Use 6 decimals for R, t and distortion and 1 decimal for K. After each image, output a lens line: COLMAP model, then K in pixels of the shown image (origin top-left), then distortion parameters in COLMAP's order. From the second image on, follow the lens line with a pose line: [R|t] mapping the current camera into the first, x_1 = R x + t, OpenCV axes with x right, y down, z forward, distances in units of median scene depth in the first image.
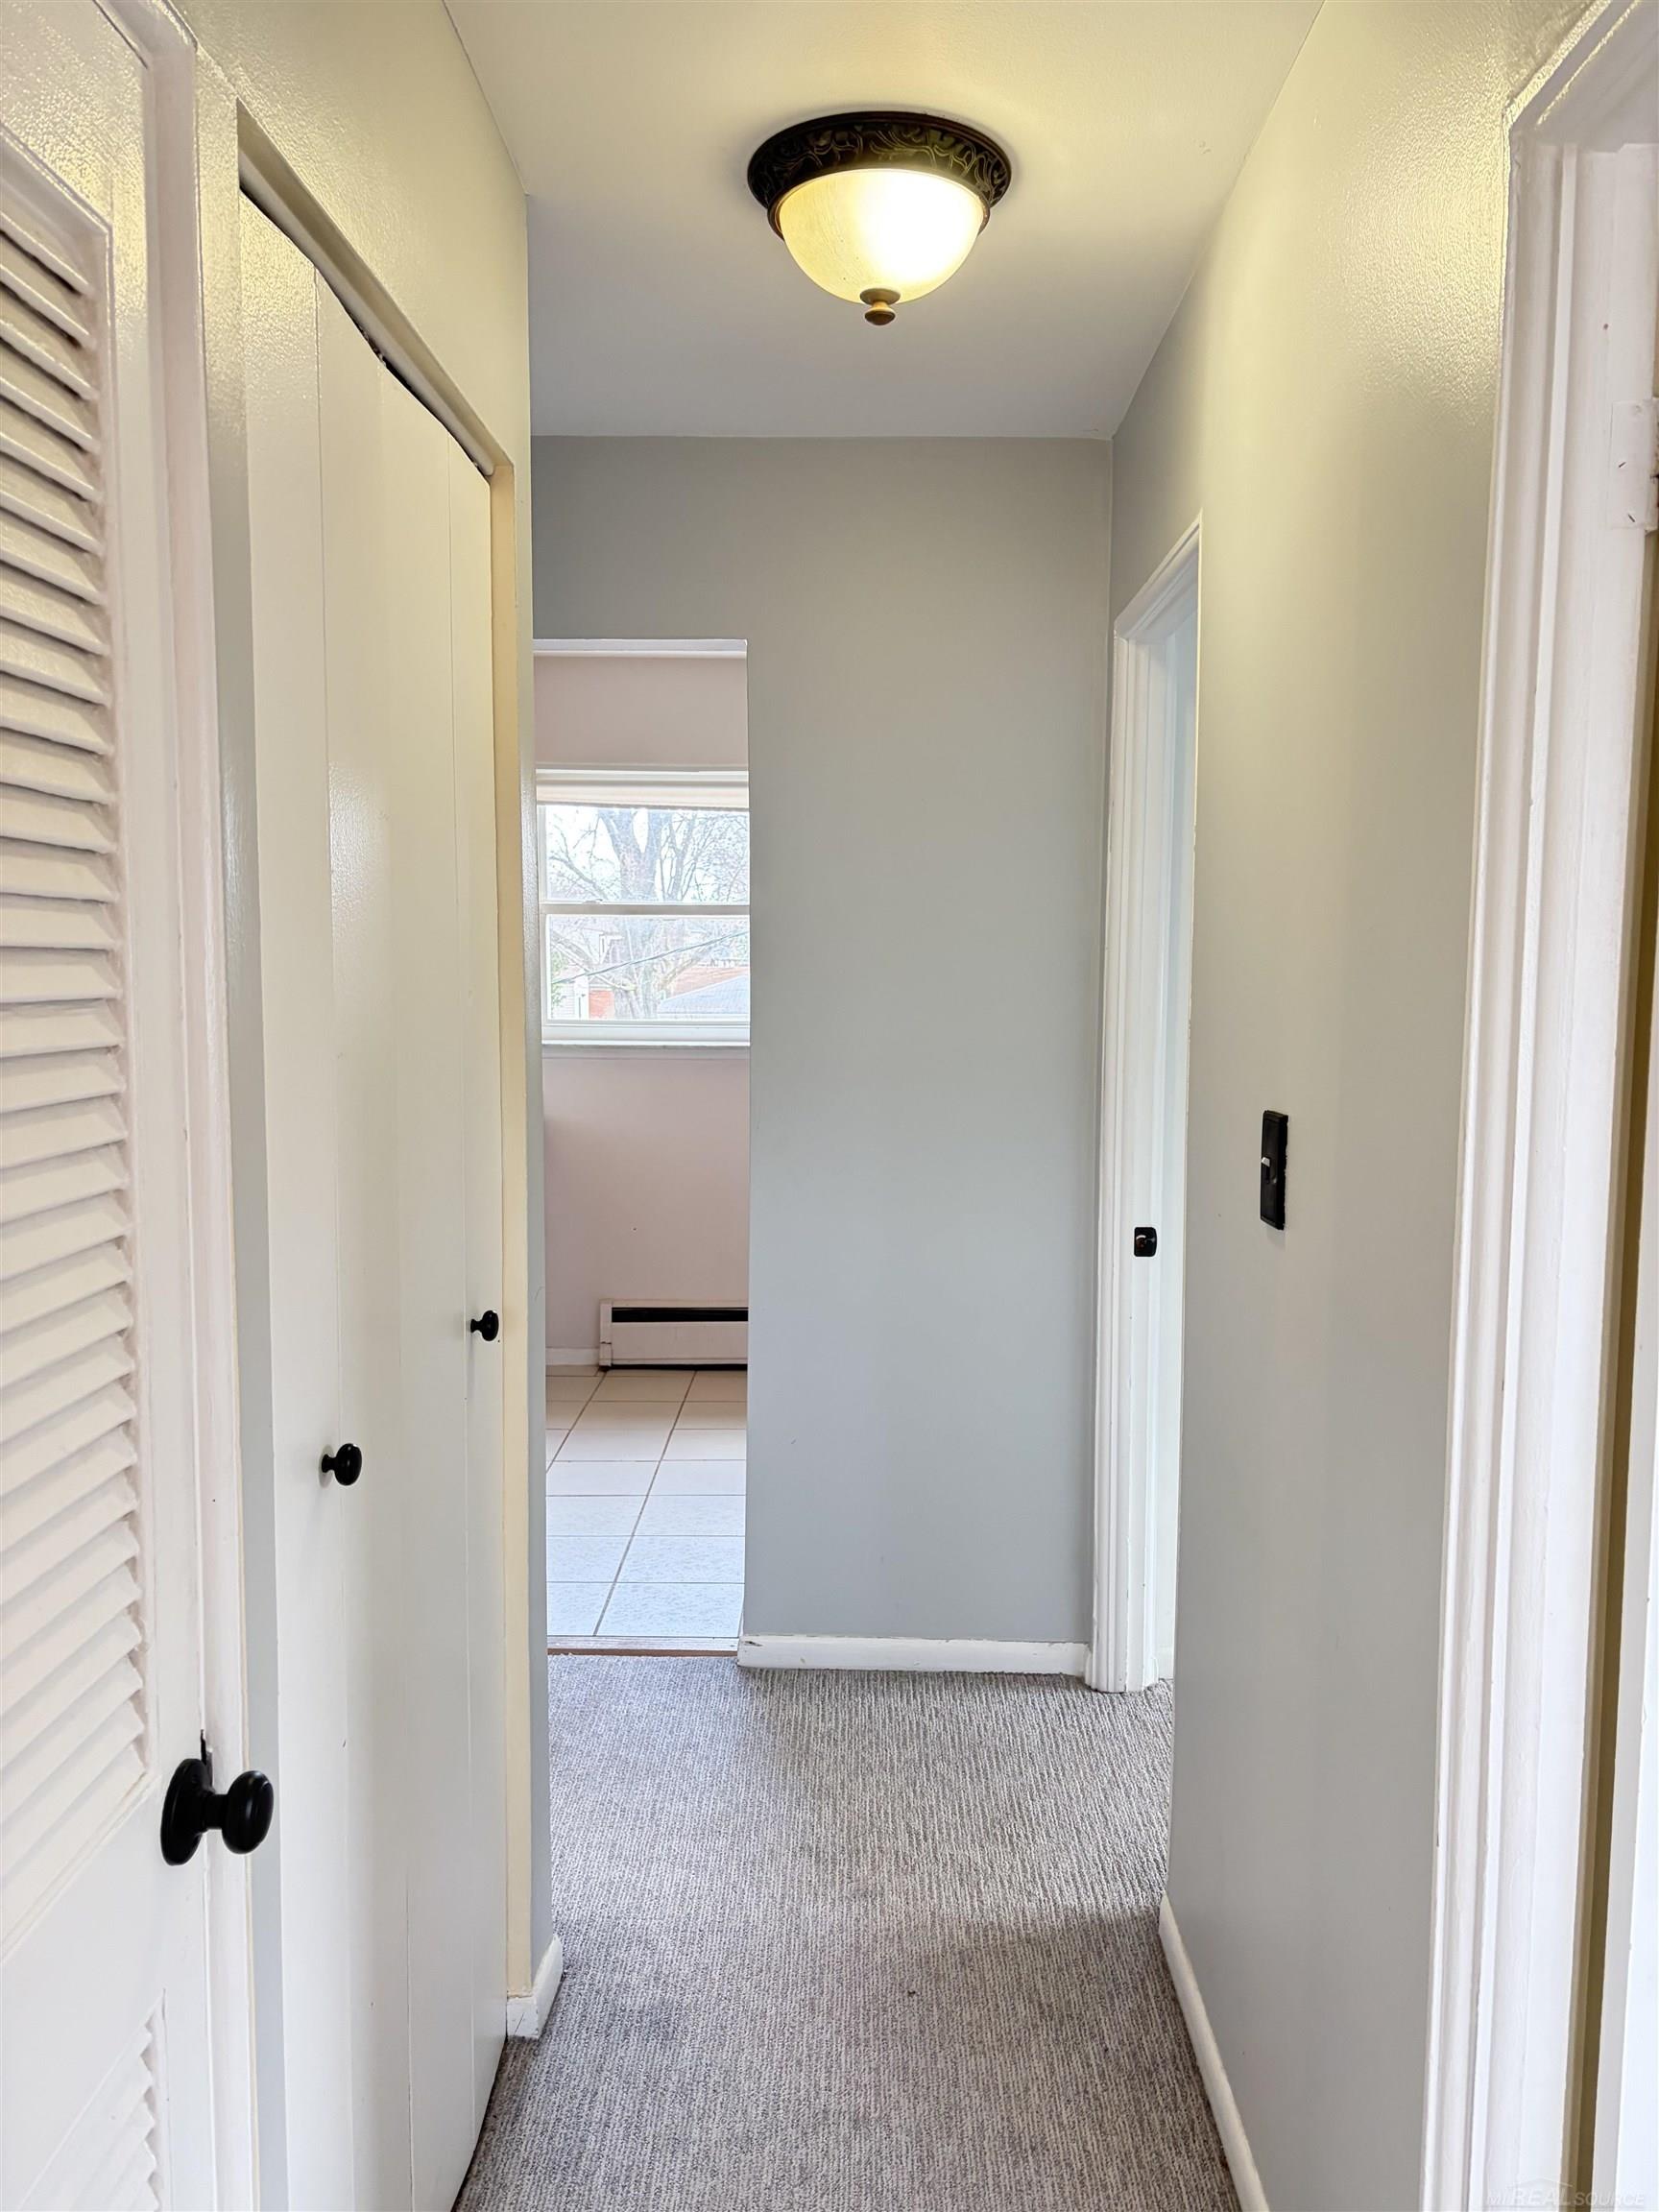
lens RADIAL K [[1701.7, 0, 830.5], [0, 1701.7, 1148.9], [0, 0, 1]] dist [0.000007, -0.000831]
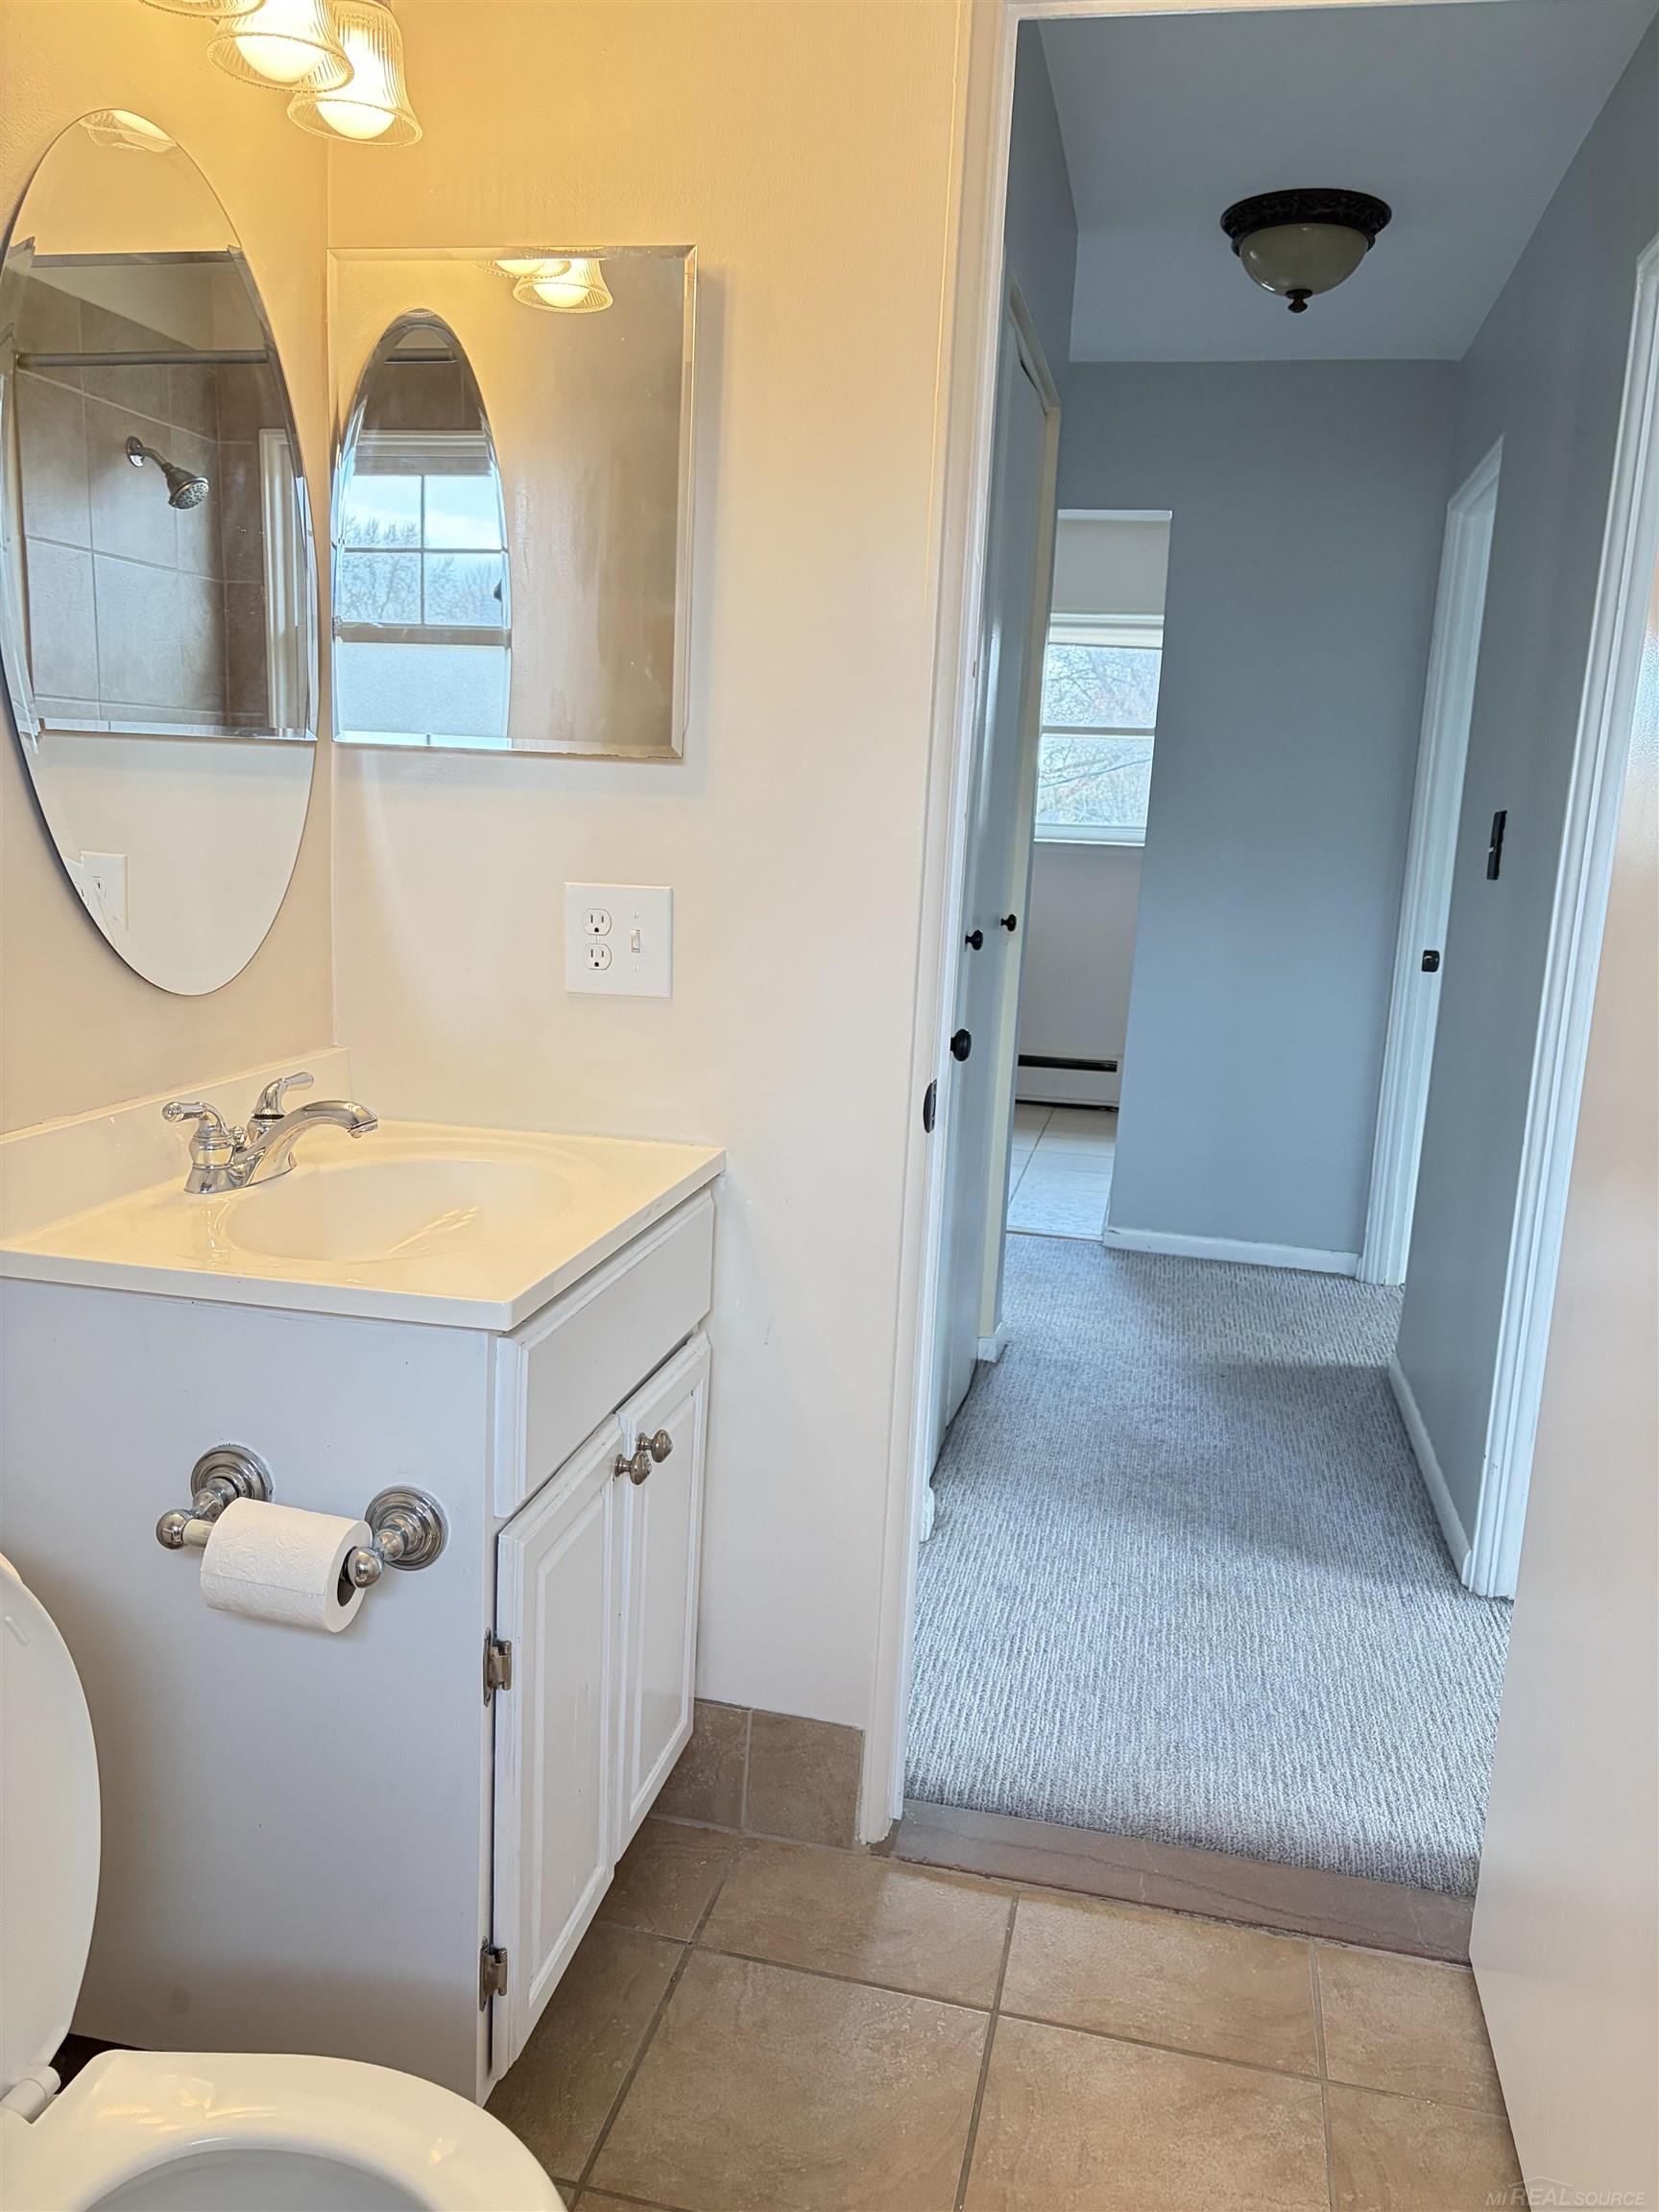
lens RADIAL K [[1659.4, 0, 829.5], [0, 1659.4, 1106.0], [0, 0, 1]] dist [0.052405, -0.105958]
pose [[0.979548, 0.082842, -0.183363, -0.038703], [-0.071230, 0.995067, 0.069048, 0.125287], [0.188179, -0.054575, 0.980617, -0.471477]]
